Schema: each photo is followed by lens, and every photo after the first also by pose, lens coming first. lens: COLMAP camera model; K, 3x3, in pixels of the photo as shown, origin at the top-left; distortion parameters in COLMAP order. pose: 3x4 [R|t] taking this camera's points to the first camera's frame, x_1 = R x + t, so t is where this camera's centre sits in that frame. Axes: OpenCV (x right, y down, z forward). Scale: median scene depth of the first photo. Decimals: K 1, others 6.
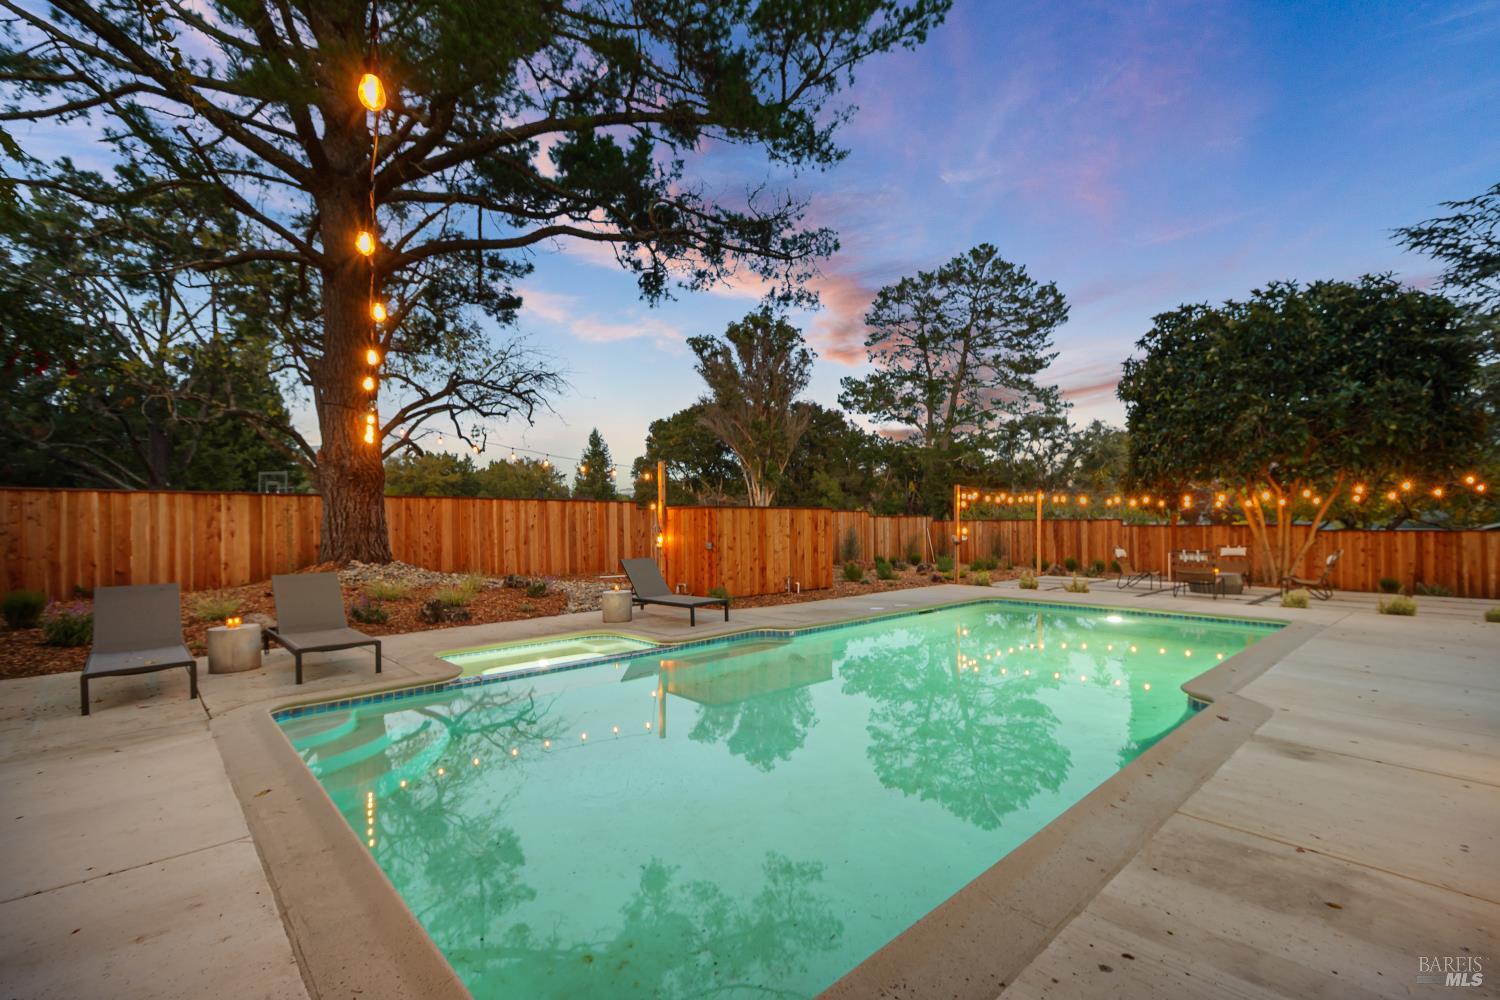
lens RADIAL K [[659.5, 0, 750.7], [0, 659.5, 512.6], [0, 0, 1]] dist [0.000734, -0.000036]
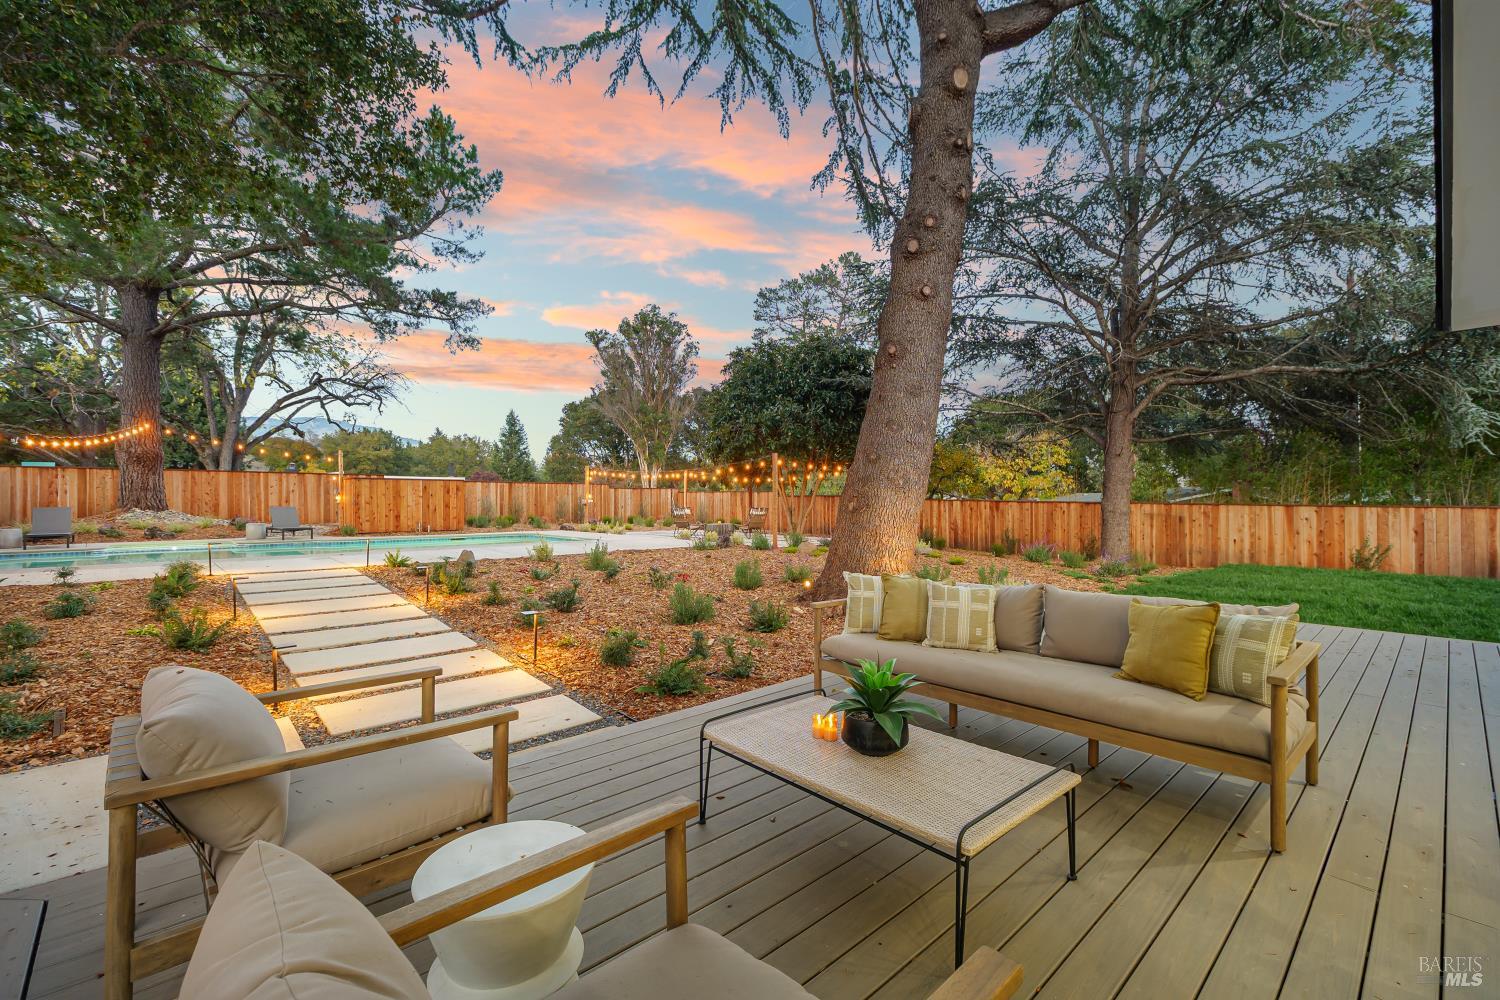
lens RADIAL K [[648.8, 0, 757.6], [0, 648.8, 500.8], [0, 0, 1]] dist [0.001819, 0.000095]
pose [[0.999801, 0.008559, 0.018029, 0.188446], [-0.008934, 0.999743, 0.020820, 0.001019], [-0.017846, -0.020977, 0.999621, -0.135563]]
